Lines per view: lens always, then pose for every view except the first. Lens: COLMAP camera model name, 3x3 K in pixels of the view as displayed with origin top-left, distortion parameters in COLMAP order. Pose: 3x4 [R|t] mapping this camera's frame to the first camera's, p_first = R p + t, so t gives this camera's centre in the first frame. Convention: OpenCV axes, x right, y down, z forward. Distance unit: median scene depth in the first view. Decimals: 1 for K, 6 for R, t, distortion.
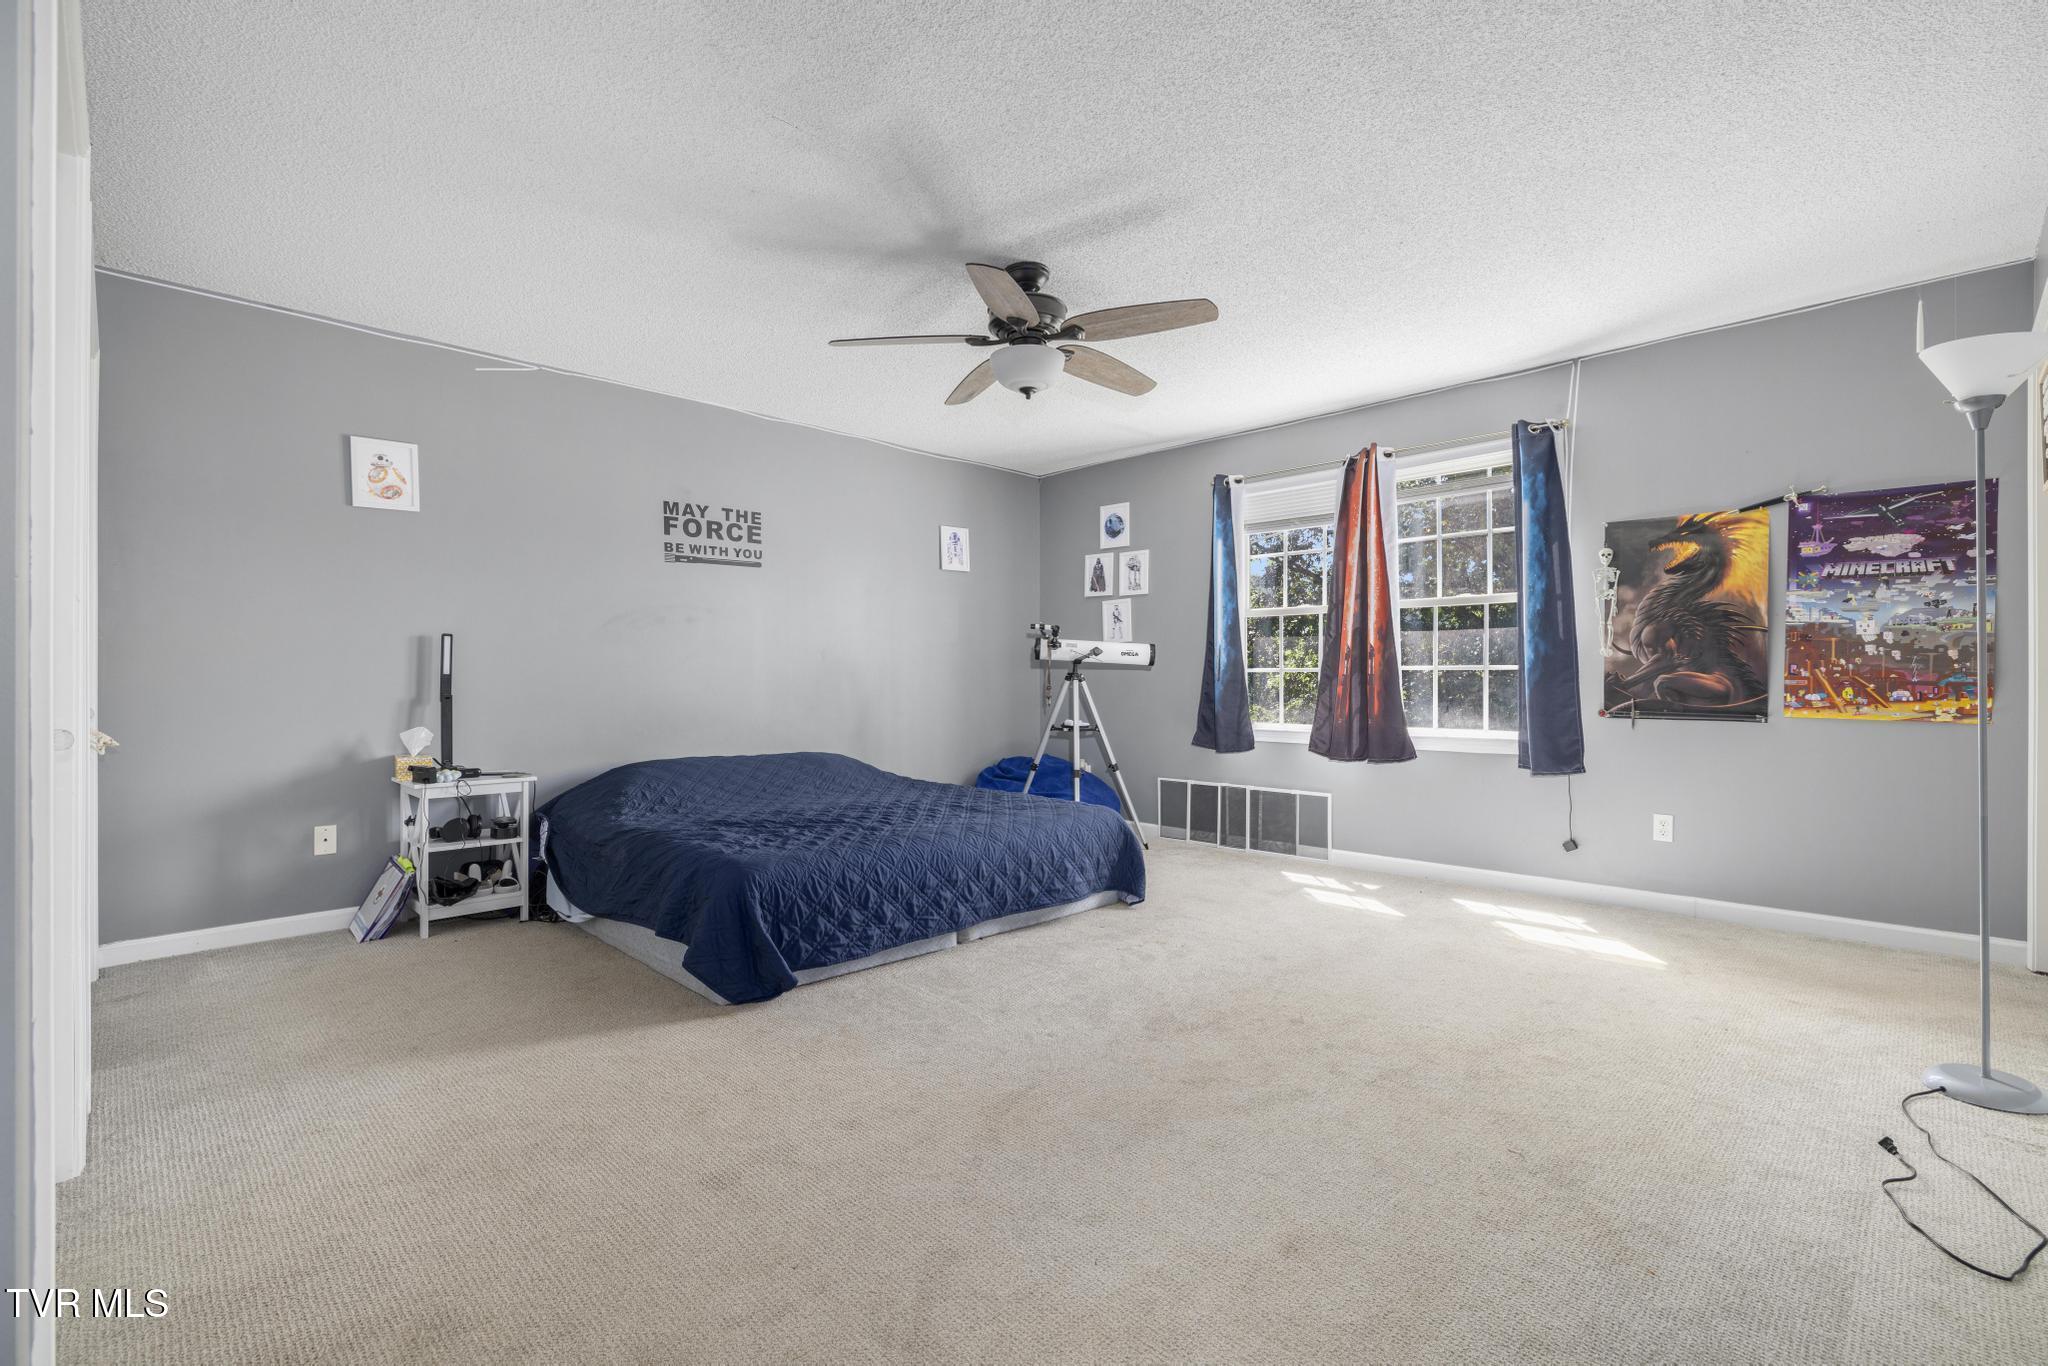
lens RADIAL K [[905.4, 0, 1024.0], [0, 905.4, 683.0], [0, 0, 1]] dist [0.002019, 0.000159]
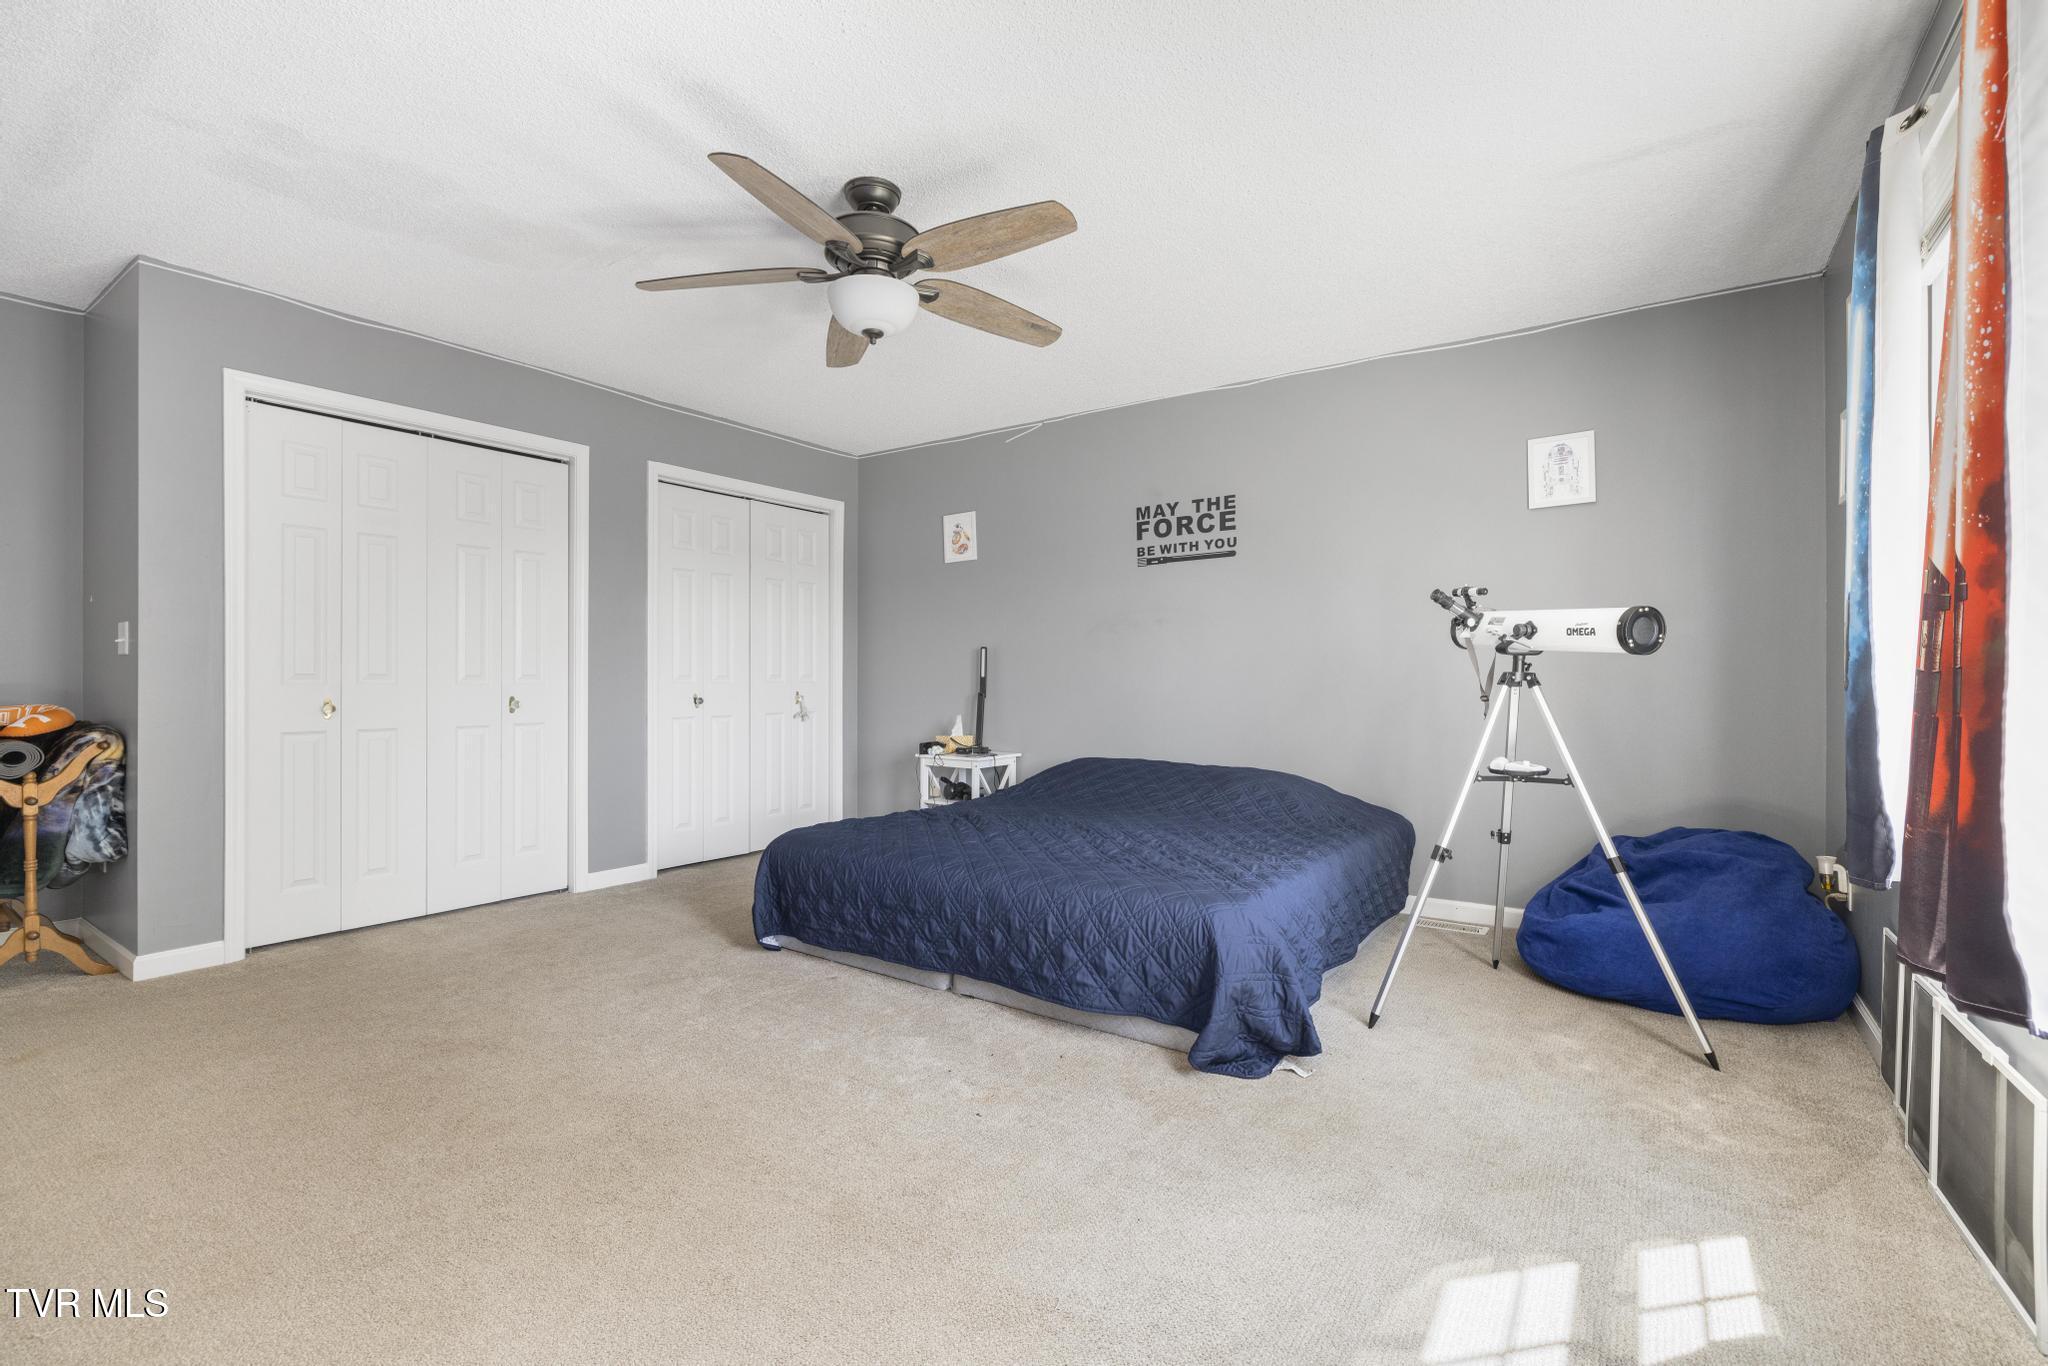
lens RADIAL K [[905.4, 0, 1024.0], [0, 905.4, 683.0], [0, 0, 1]] dist [0.002019, 0.000159]
pose [[0.189762, 0.004508, -0.981820, 0.571465], [-0.007202, 0.999969, 0.003199, -0.004386], [0.981804, 0.006464, 0.189789, 0.660352]]
